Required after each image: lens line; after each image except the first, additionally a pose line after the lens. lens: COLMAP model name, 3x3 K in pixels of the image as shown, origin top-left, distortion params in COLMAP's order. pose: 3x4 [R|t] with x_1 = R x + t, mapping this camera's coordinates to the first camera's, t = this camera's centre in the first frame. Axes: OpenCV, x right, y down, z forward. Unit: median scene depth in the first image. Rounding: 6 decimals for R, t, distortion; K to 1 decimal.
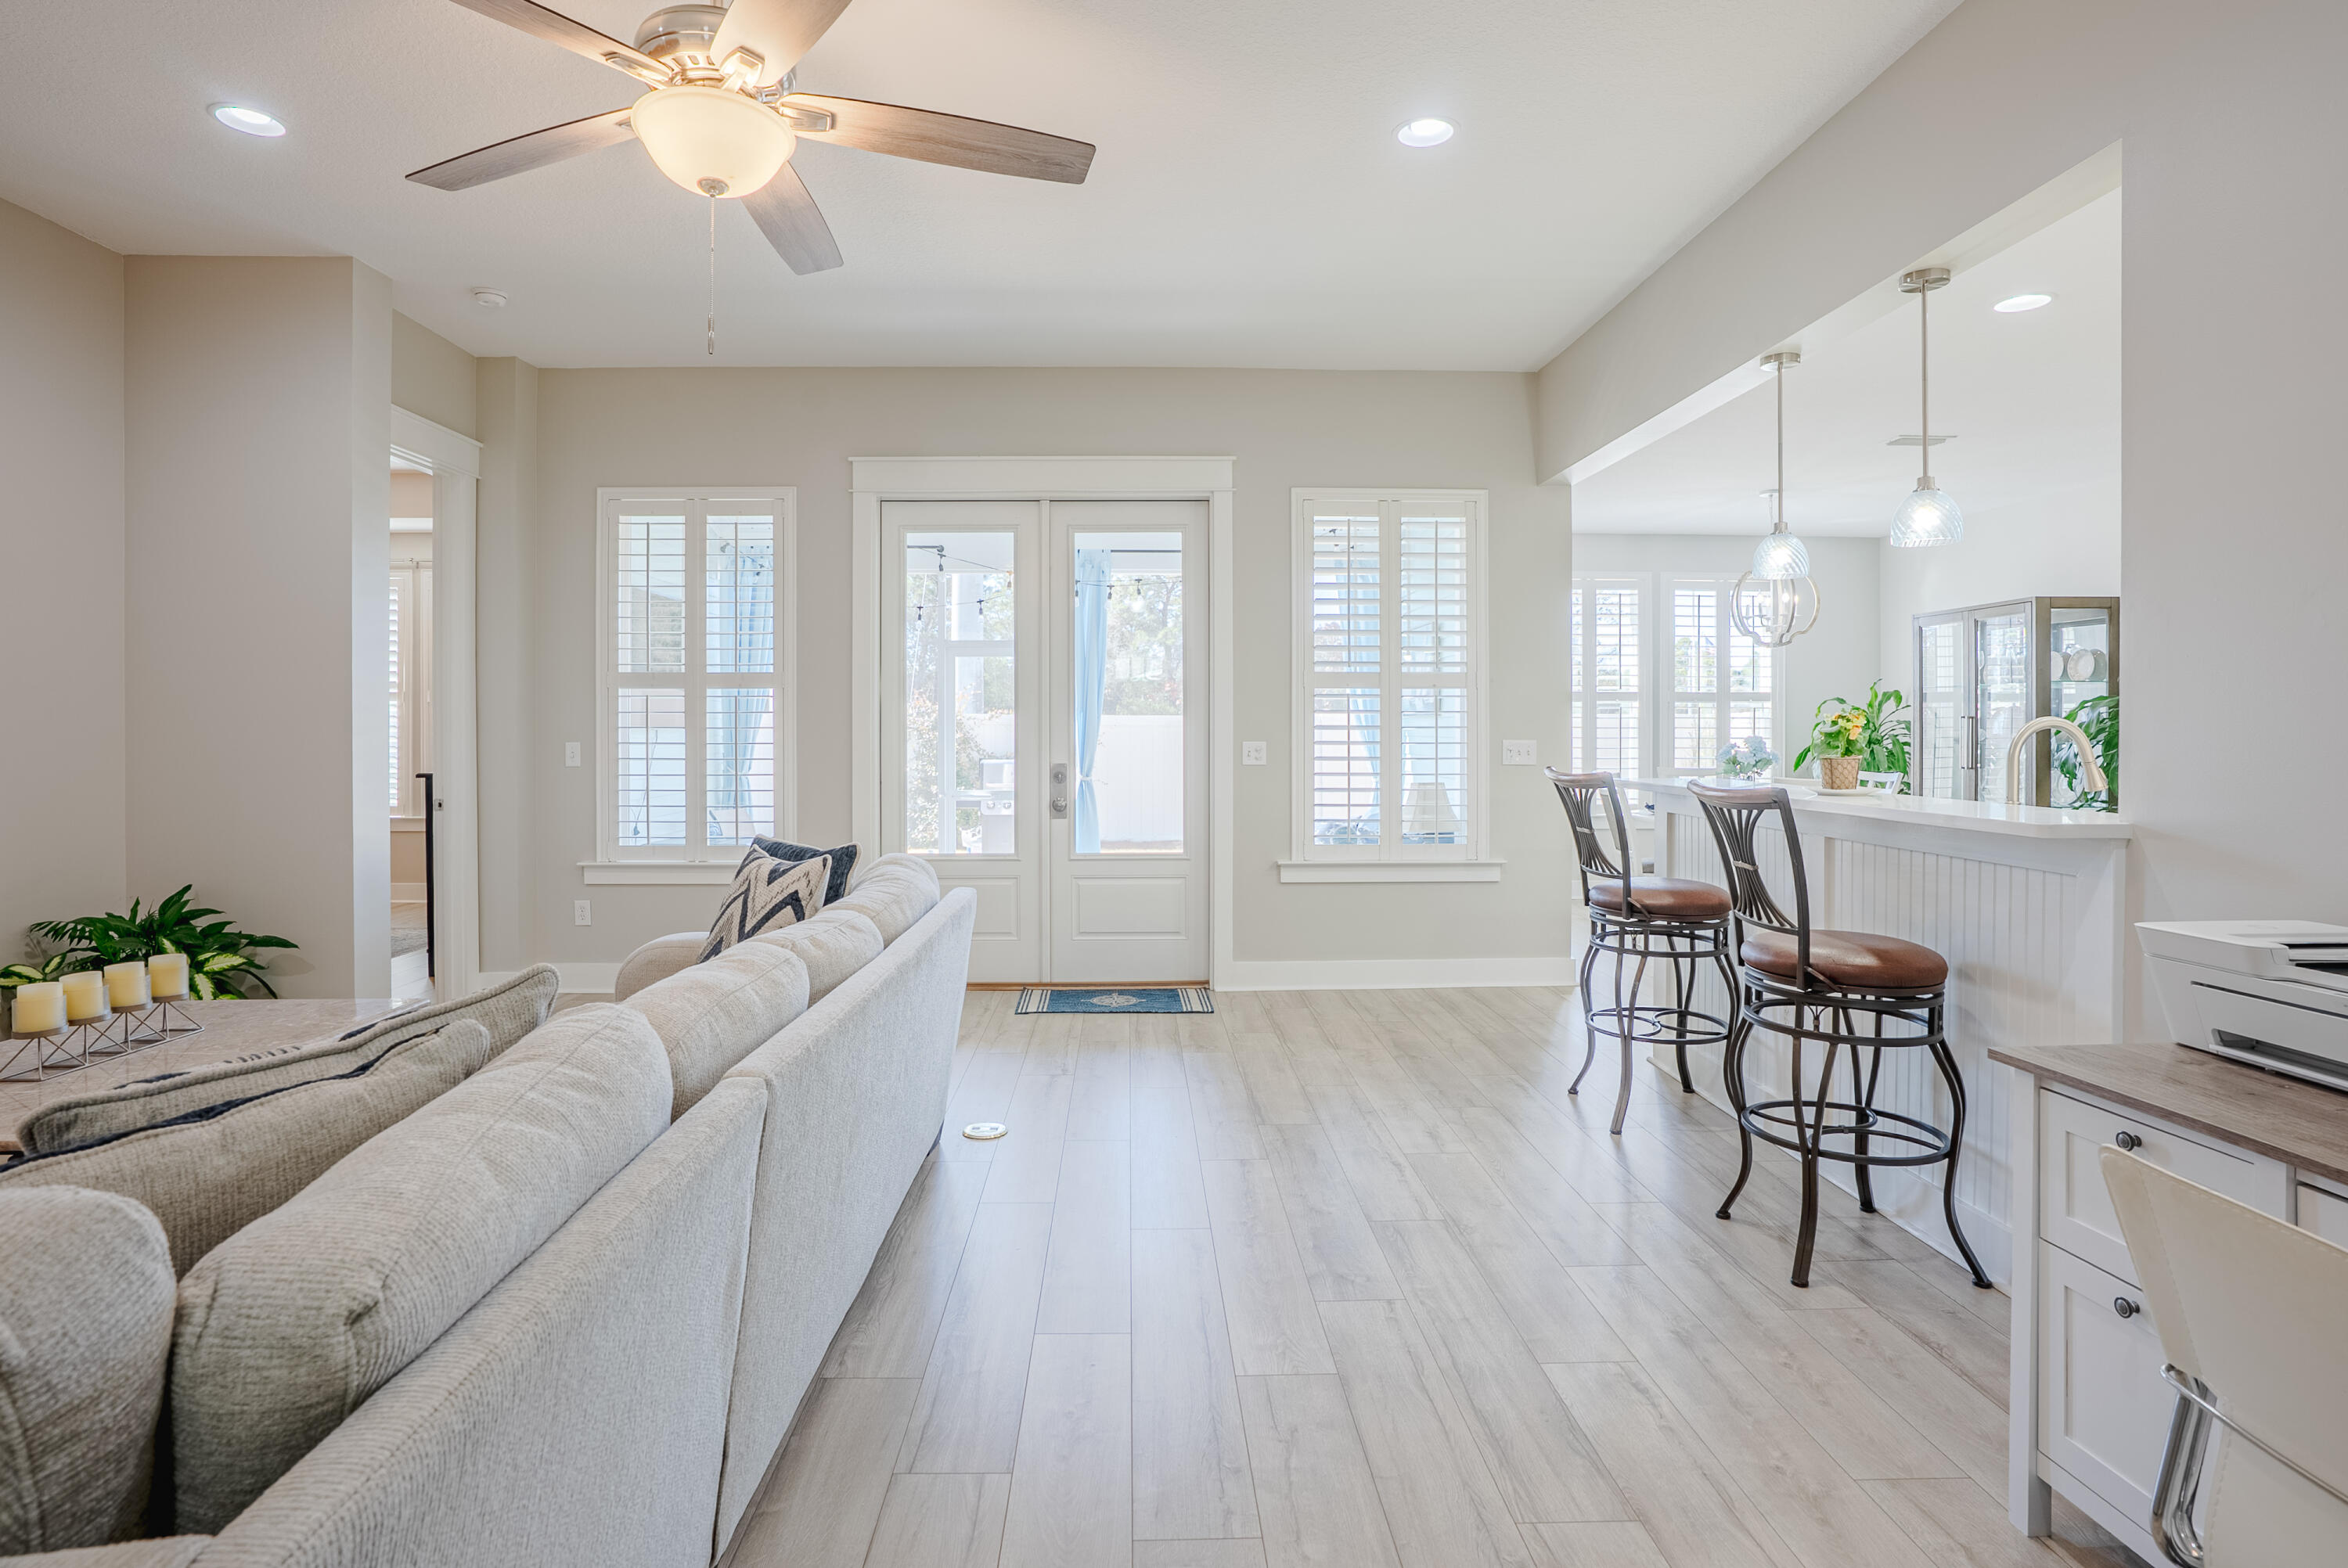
lens RADIAL K [[1144.6, 0, 1175.0], [0, 1144.6, 743.7], [0, 0, 1]] dist [-0.000383, -0.000071]
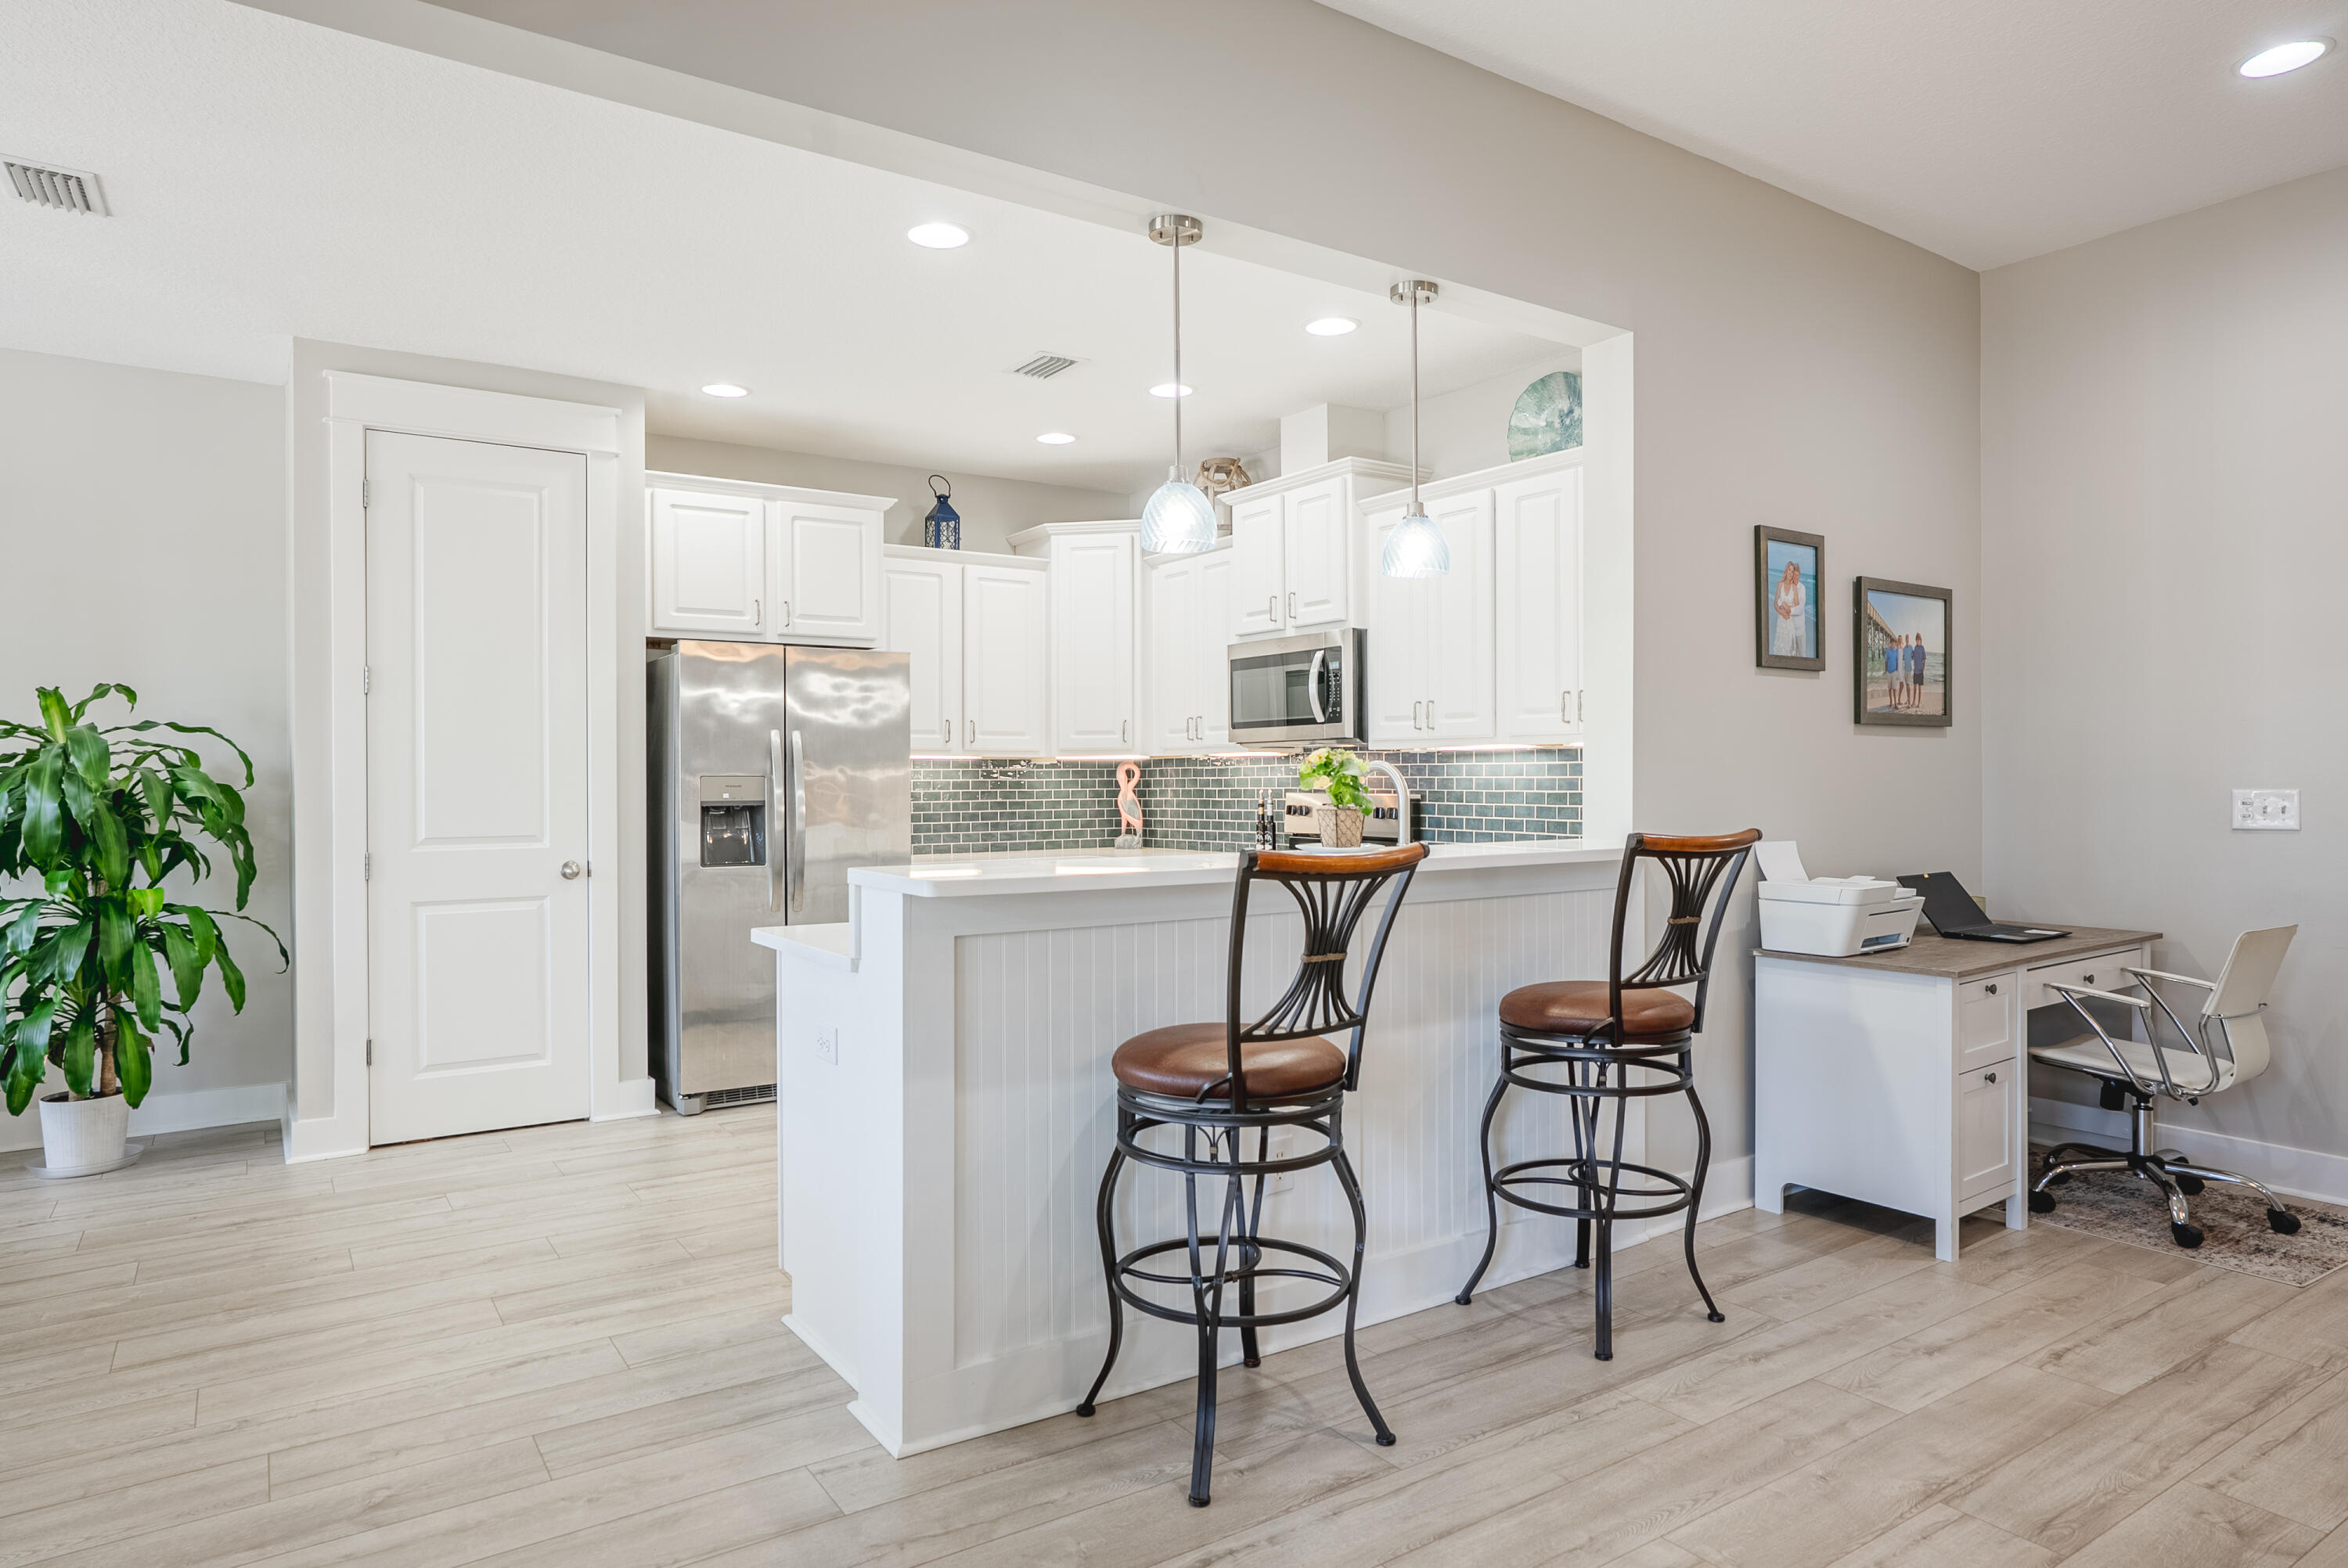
lens RADIAL K [[1392.7, 0, 1177.2], [0, 1392.7, 773.6], [0, 0, 1]] dist [-0.040825, 0.037071]
pose [[-0.525997, 0.003962, 0.850477, -0.226847], [0.008598, 0.999963, 0.000659, -0.013137], [-0.850443, 0.007659, -0.526011, 1.897836]]
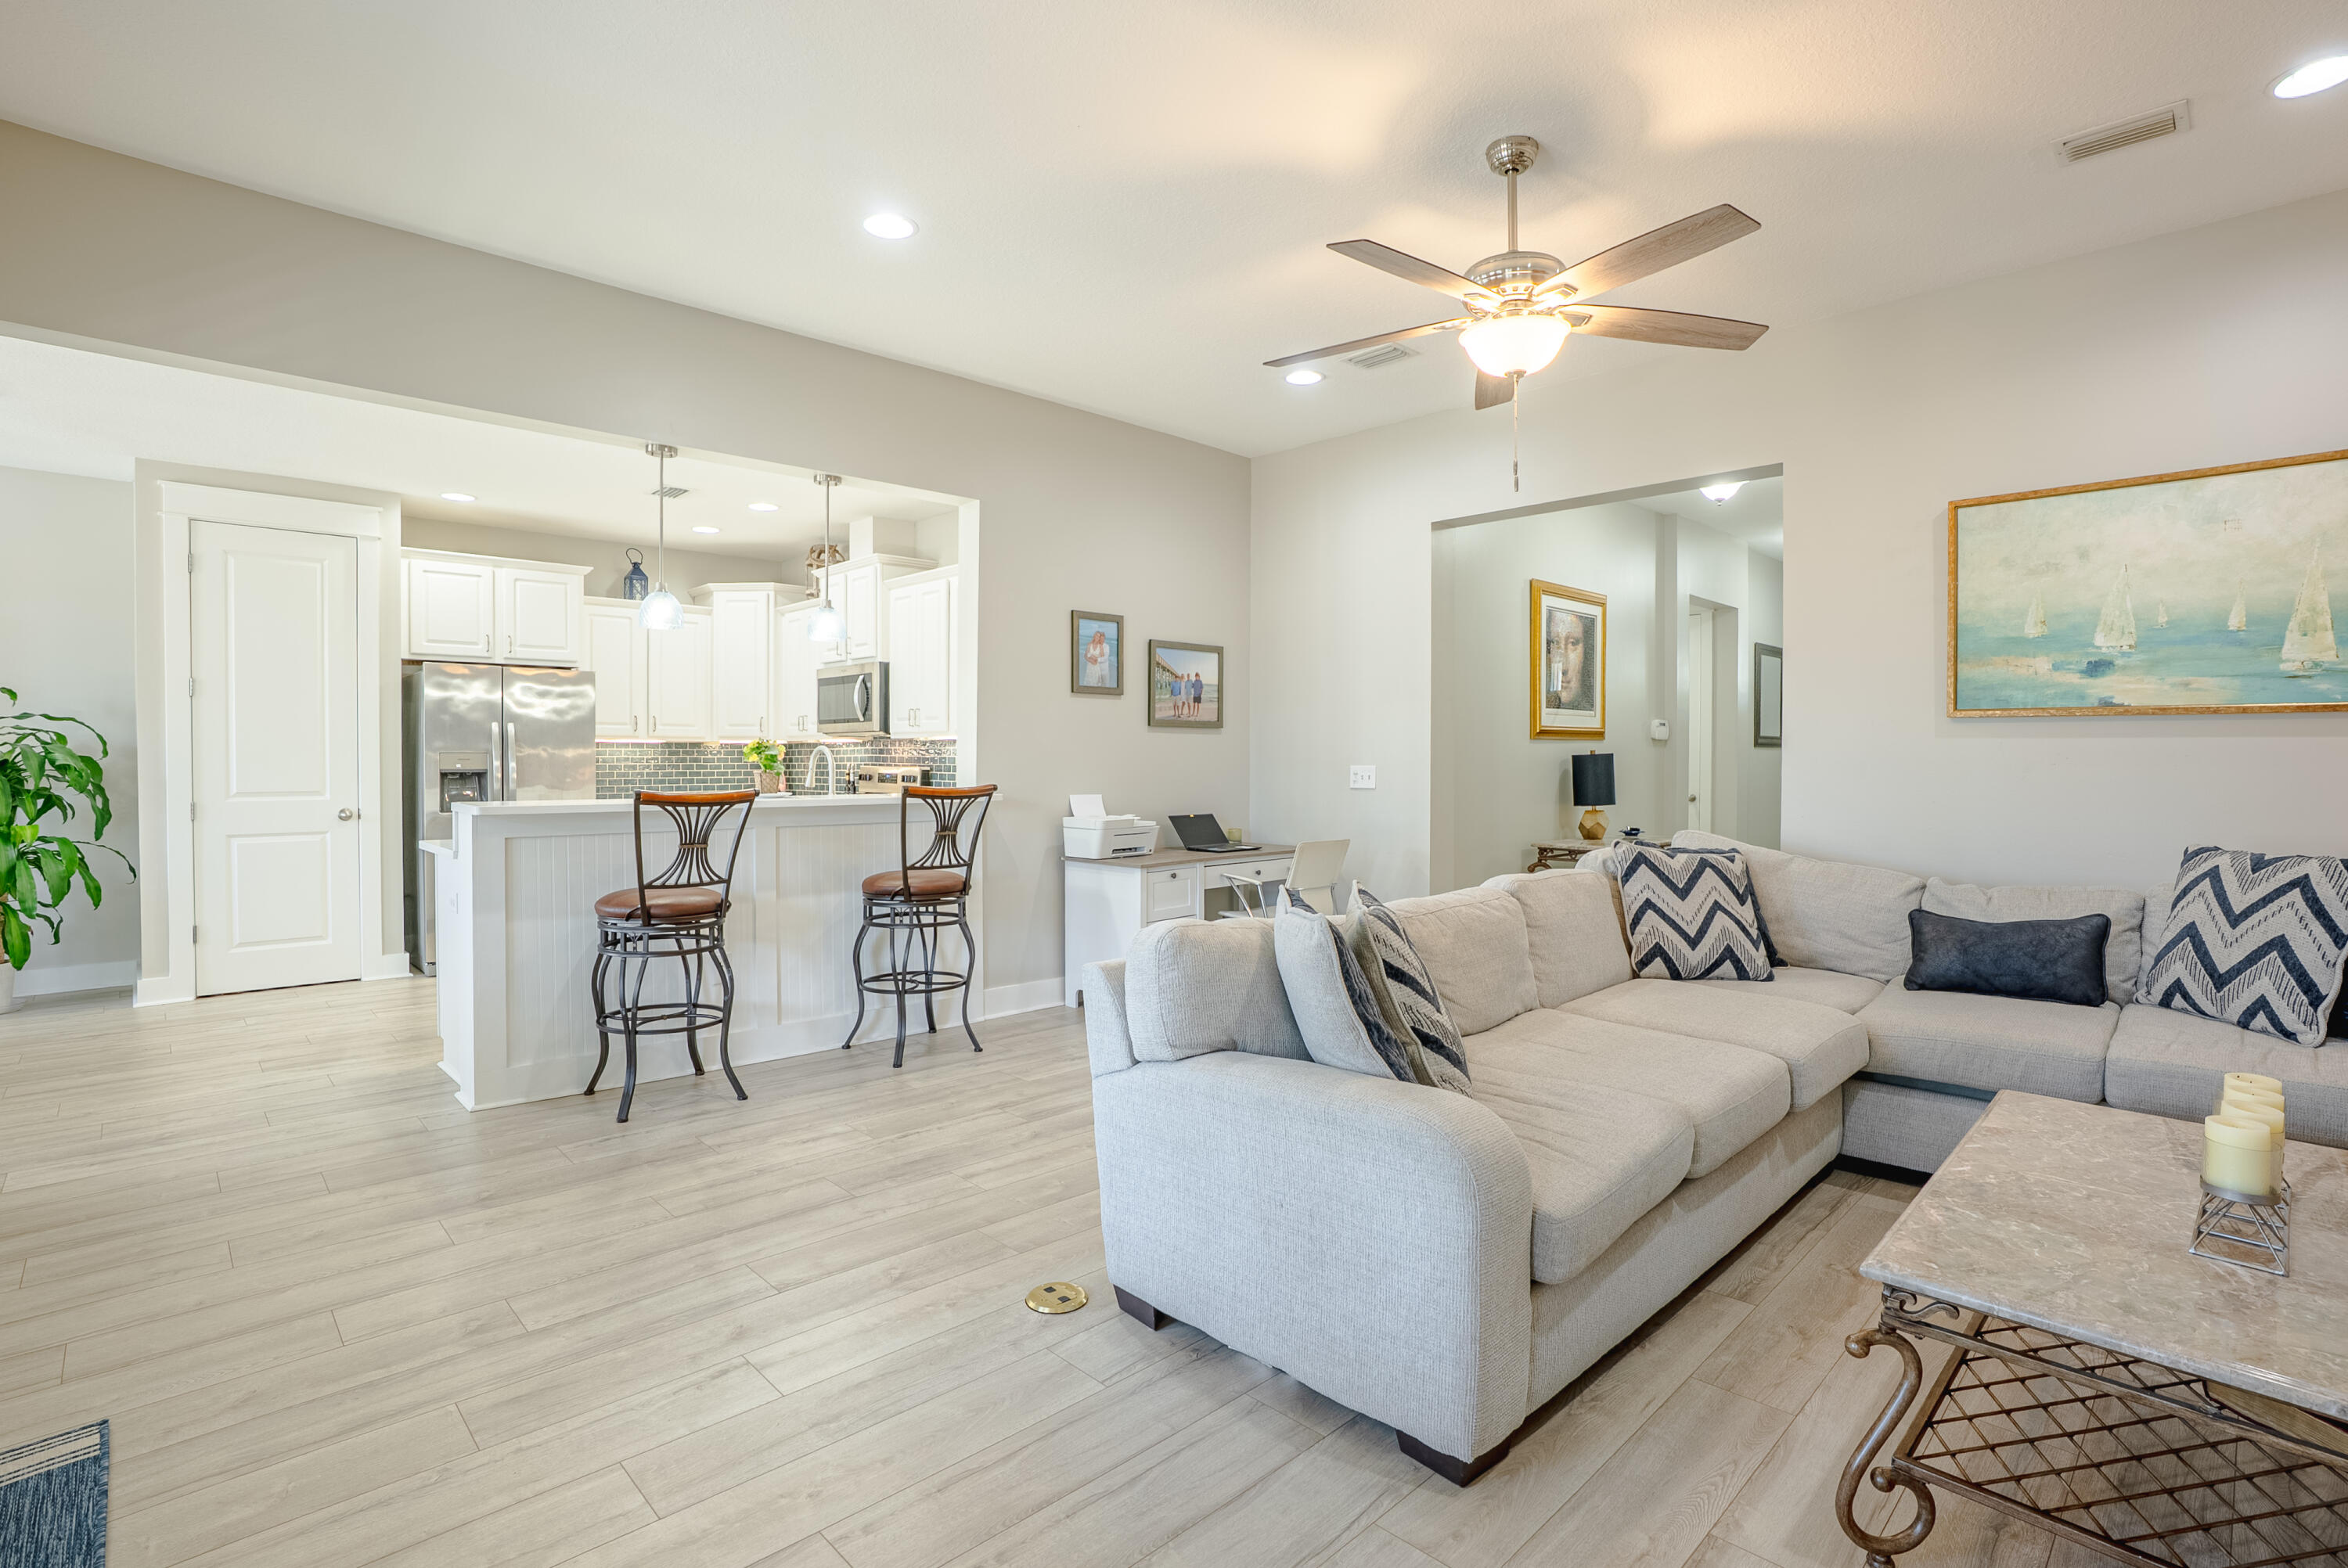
lens RADIAL K [[1133.5, 0, 1174.1], [0, 1133.5, 774.6], [0, 0, 1]] dist [-0.058096, 0.025565]
pose [[-0.655684, -0.012911, 0.754925, -0.968143], [0.001797, 0.999824, 0.018660, -0.008987], [-0.755033, 0.013592, -0.655546, 1.817804]]
